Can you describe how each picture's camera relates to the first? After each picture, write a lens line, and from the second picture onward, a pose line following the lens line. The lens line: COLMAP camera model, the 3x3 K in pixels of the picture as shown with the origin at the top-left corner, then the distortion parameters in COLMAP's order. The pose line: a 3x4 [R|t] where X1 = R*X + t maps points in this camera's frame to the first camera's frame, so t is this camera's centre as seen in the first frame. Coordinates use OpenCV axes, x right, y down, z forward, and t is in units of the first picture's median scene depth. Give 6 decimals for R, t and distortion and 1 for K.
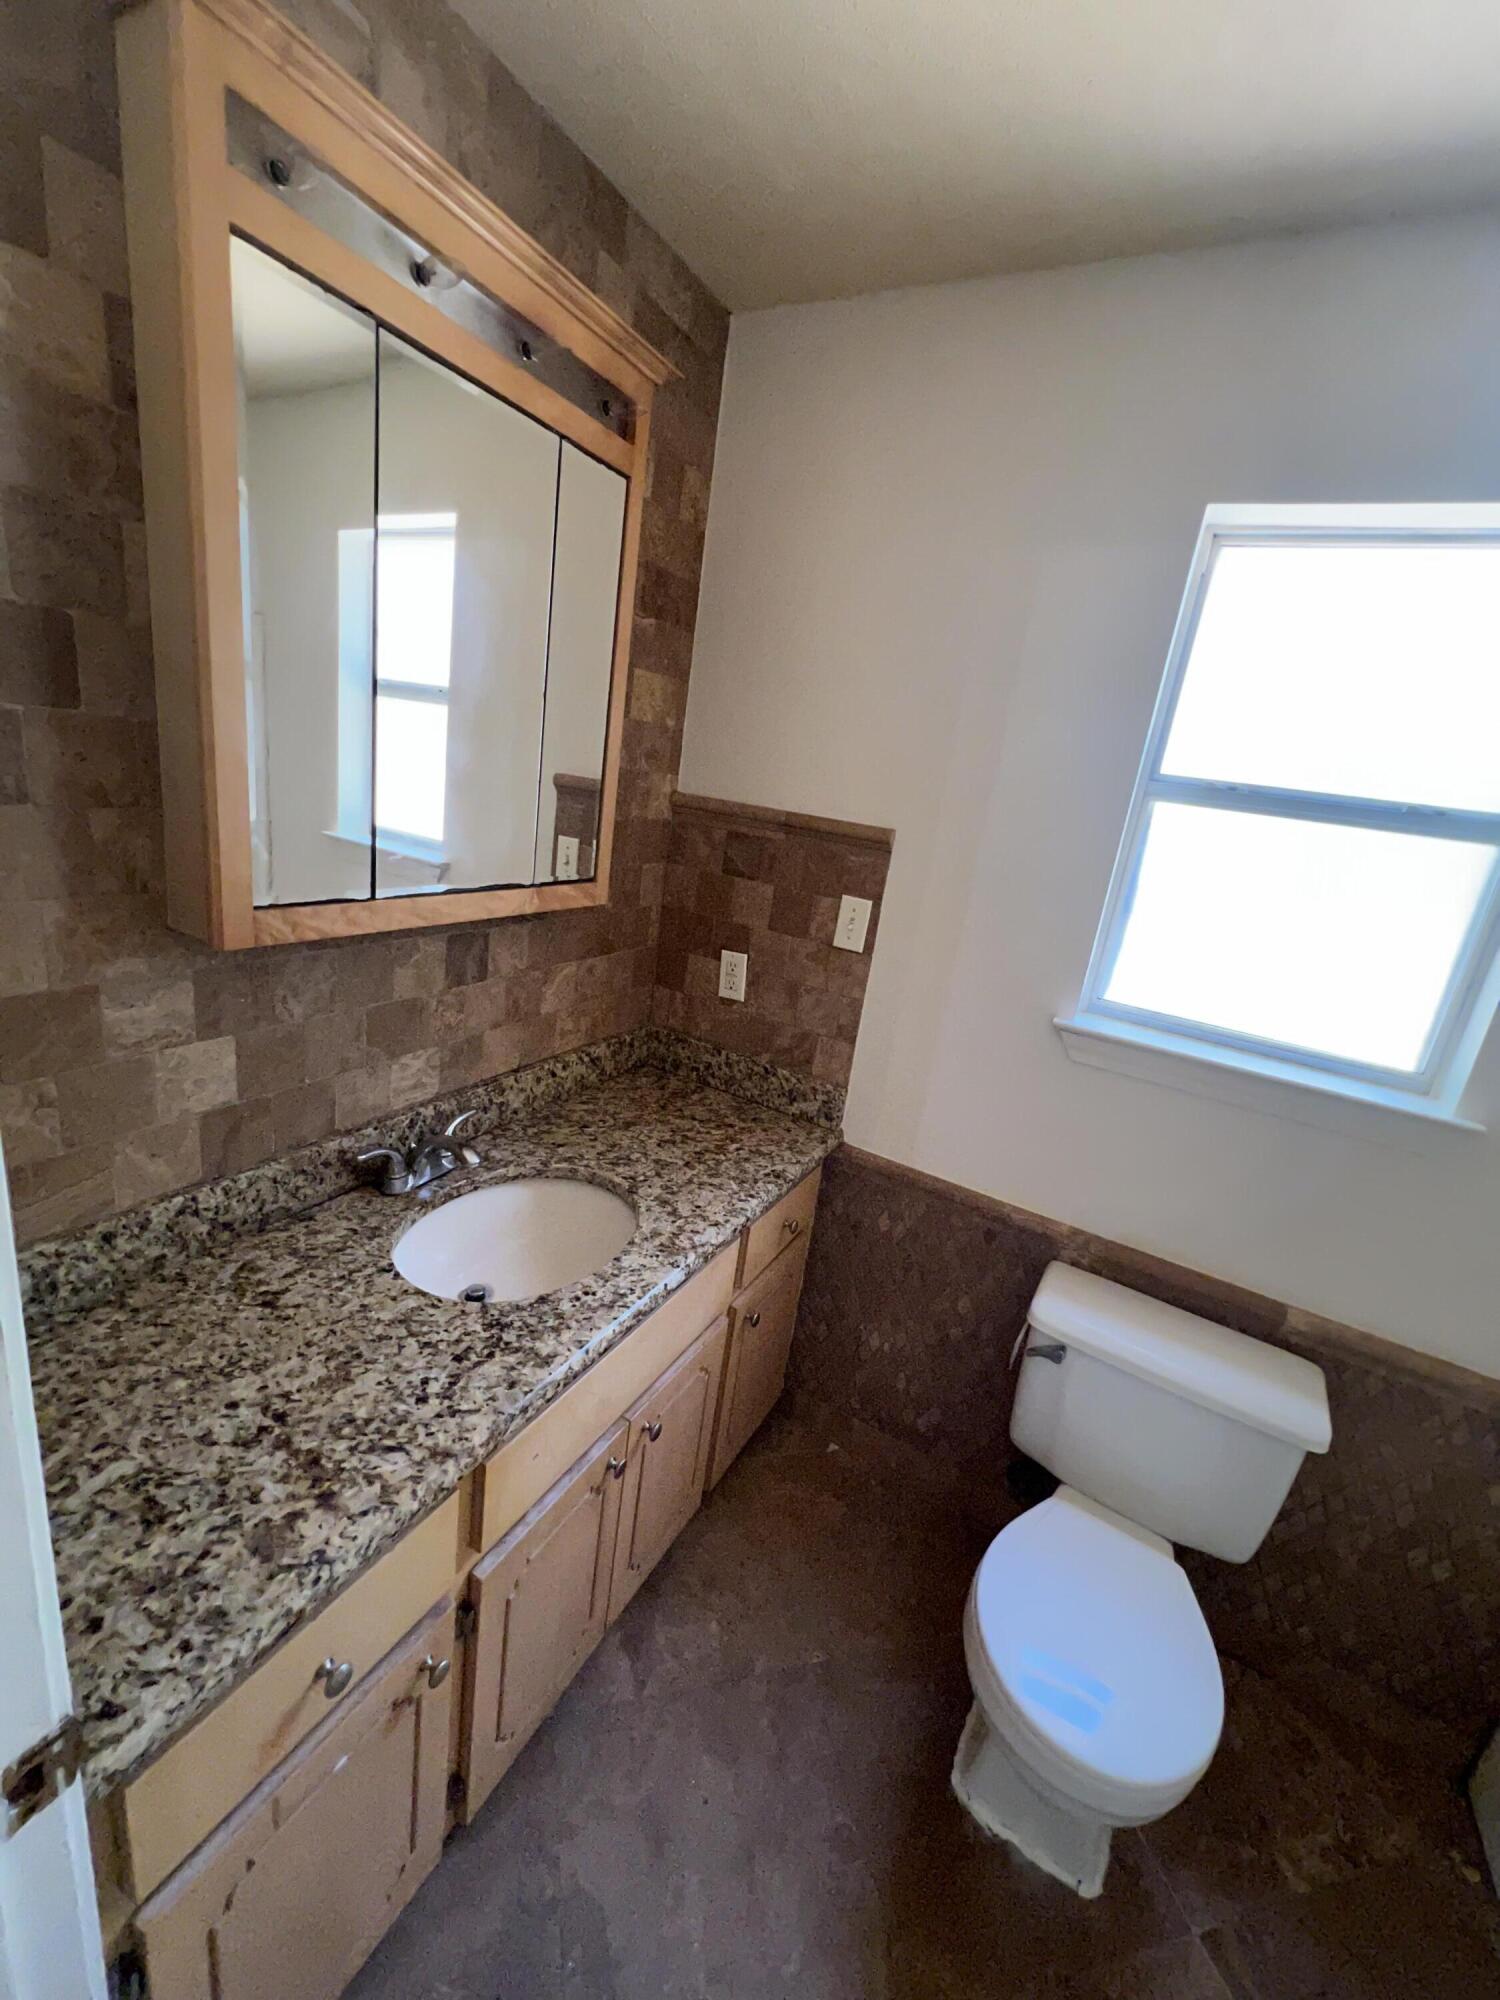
lens RADIAL K [[803.9, 0, 750.0], [0, 803.9, 1001.4], [0, 0, 1]] dist [-0.002595, 0.001085]
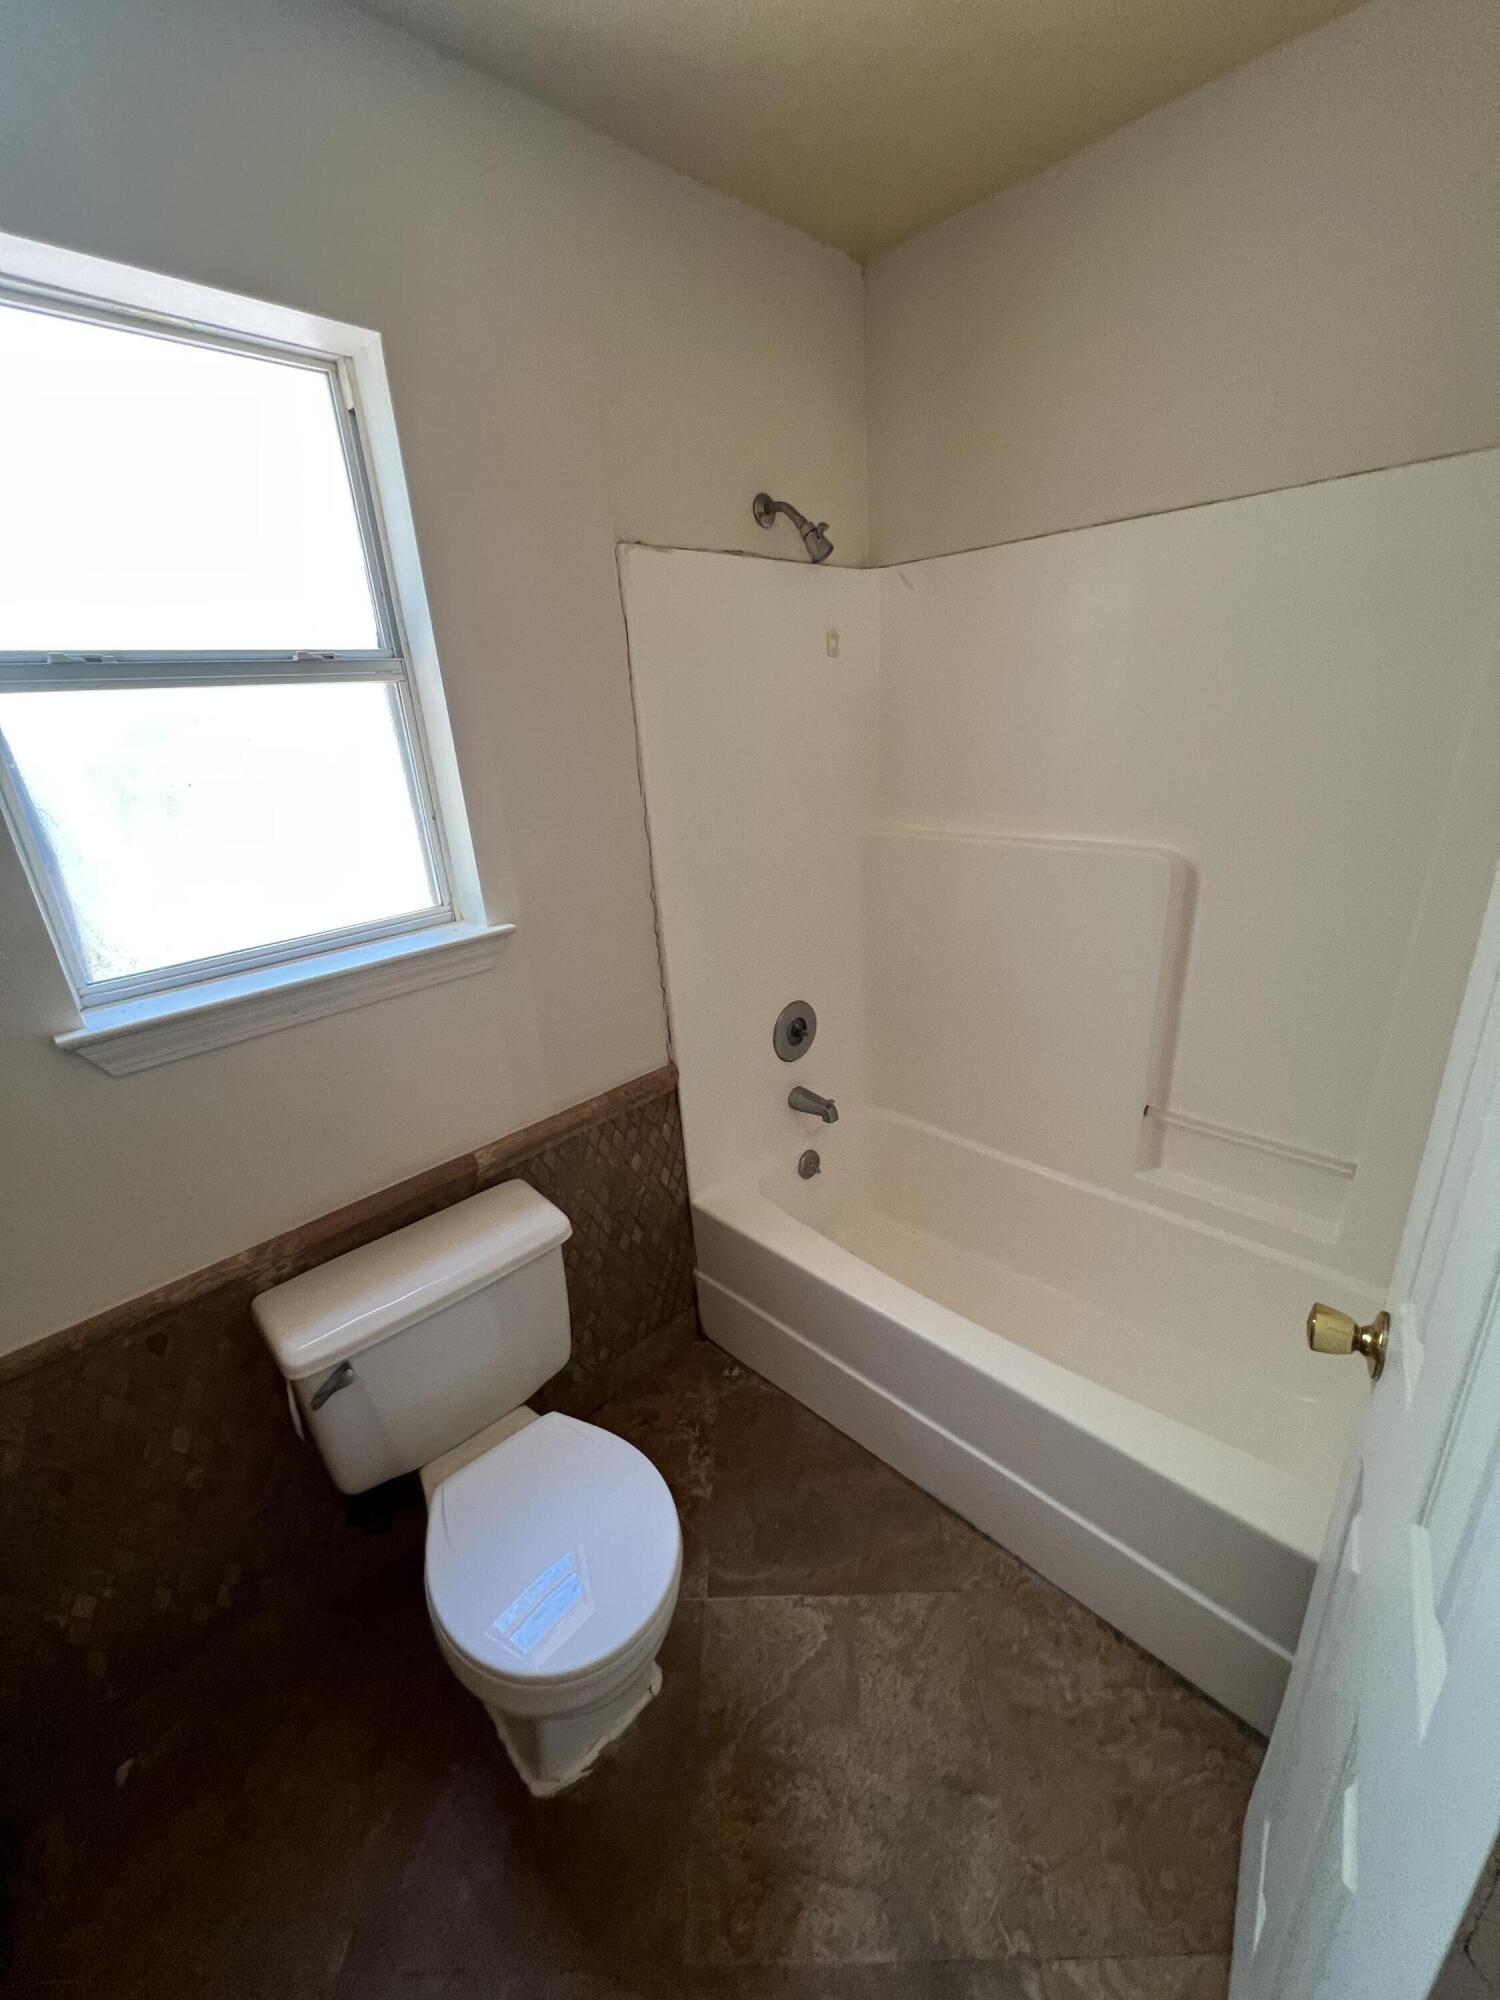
lens RADIAL K [[803.9, 0, 755.2], [0, 803.9, 996.6], [0, 0, 1]] dist [-0.002595, 0.001085]
pose [[0.254420, -0.475862, 0.841918, -0.020176], [0.354600, 0.855835, 0.376571, -0.056994], [-0.899738, 0.202737, 0.386482, 0.212522]]
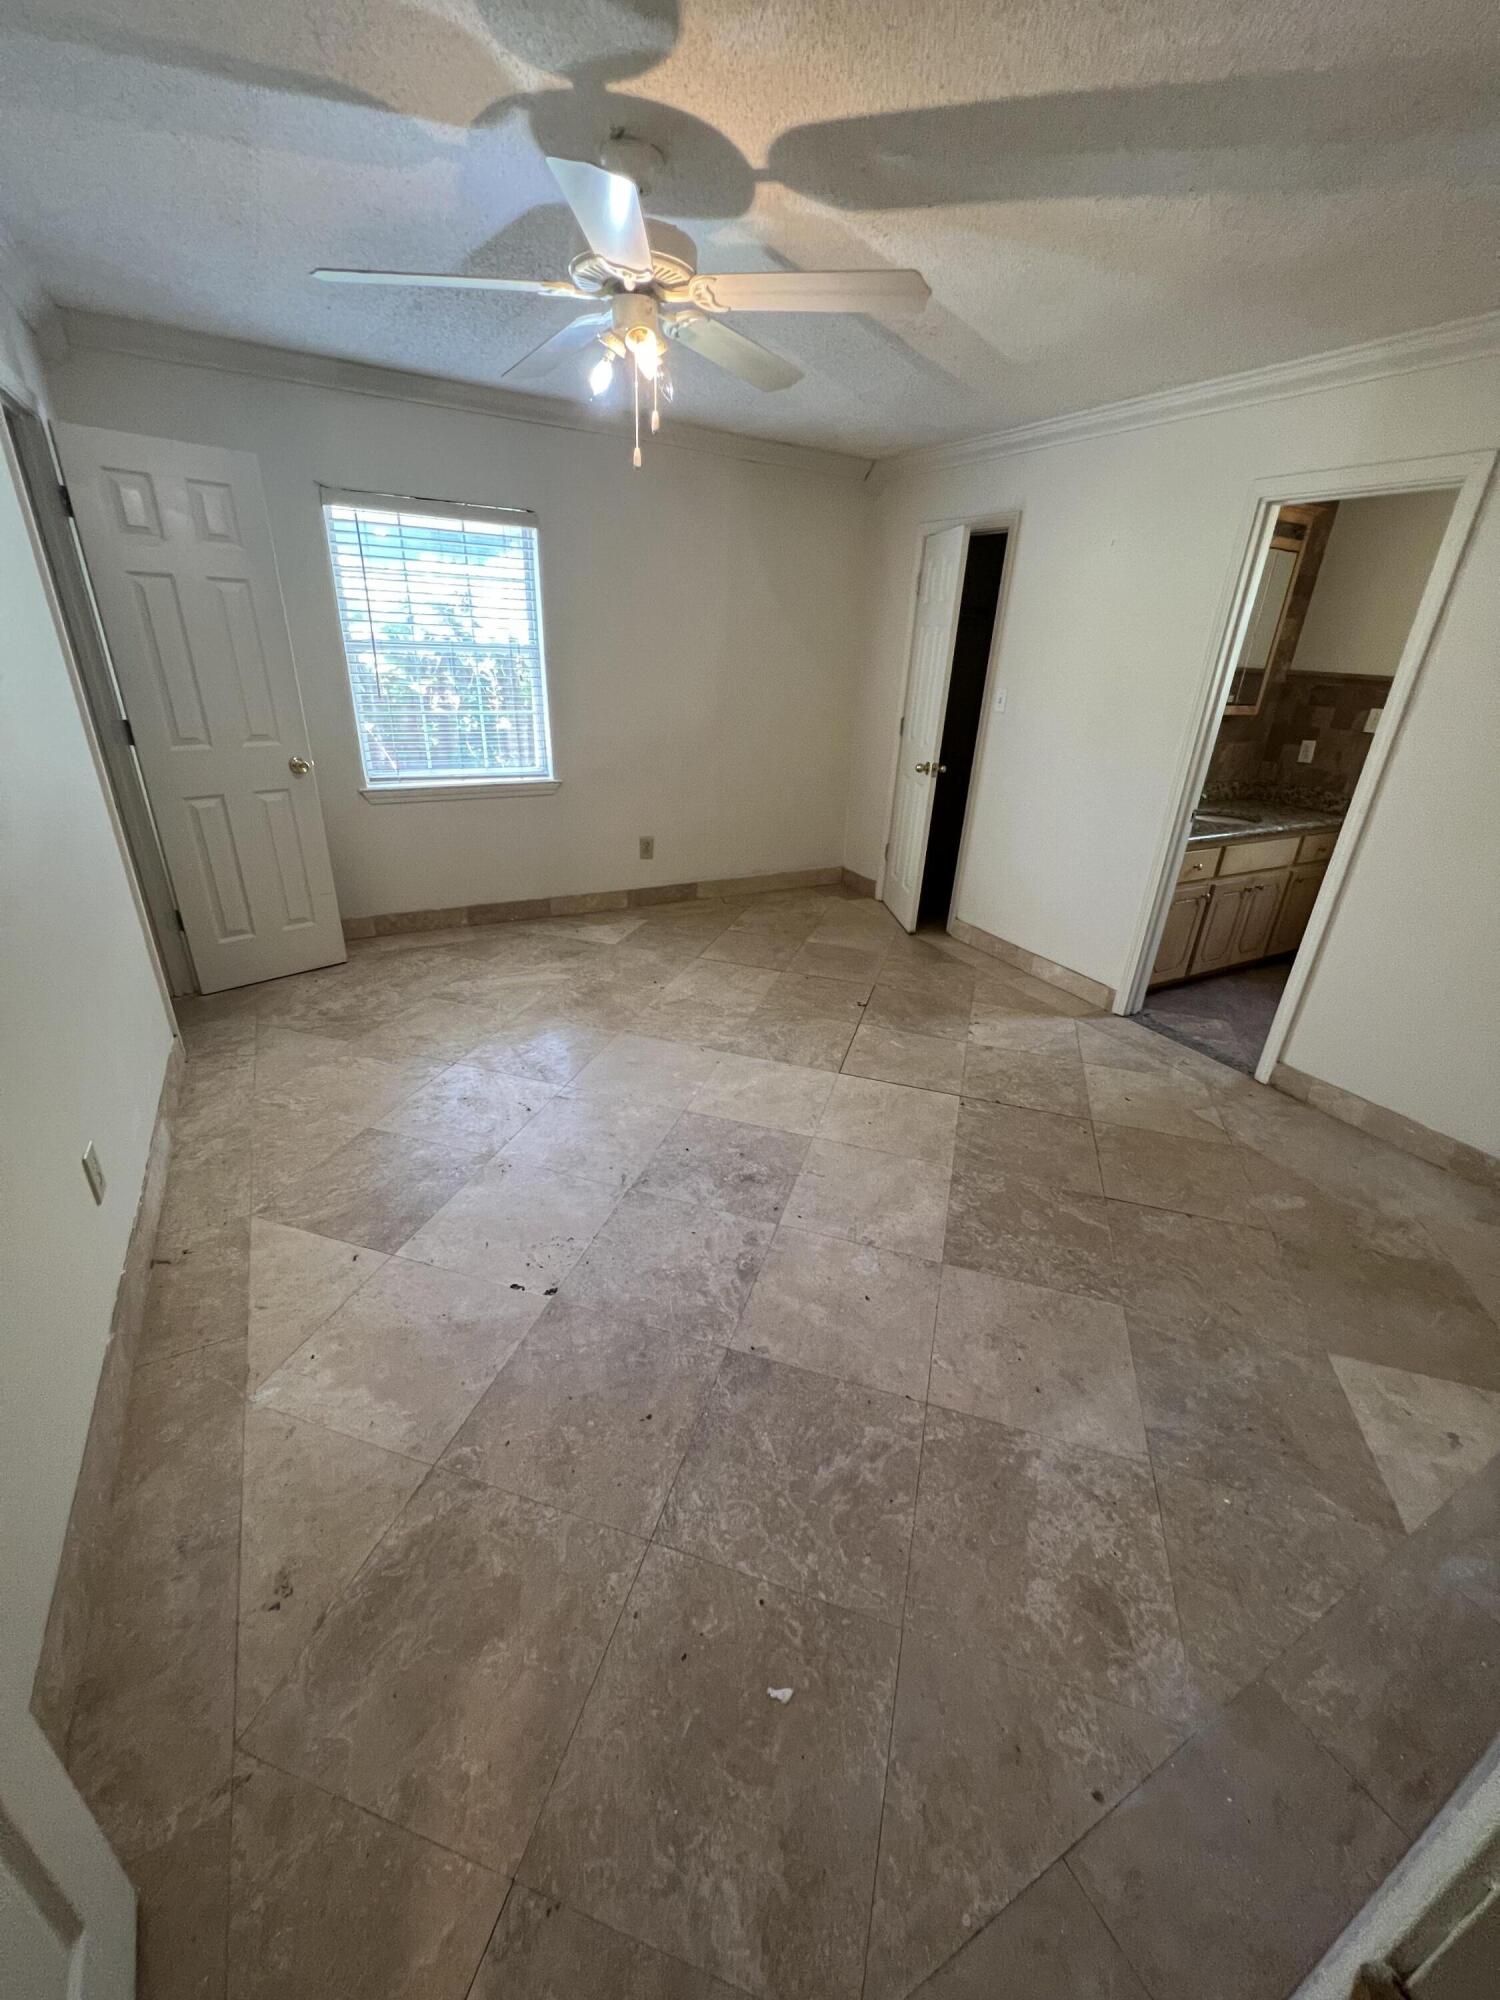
lens RADIAL K [[803.9, 0, 750.4], [0, 803.9, 998.6], [0, 0, 1]] dist [-0.002595, 0.001085]
pose [[0.844861, 0.125893, -0.519962, -0.131414], [-0.073451, 0.990010, 0.120354, 0.801718], [0.529920, -0.063491, 0.845668, -2.871958]]
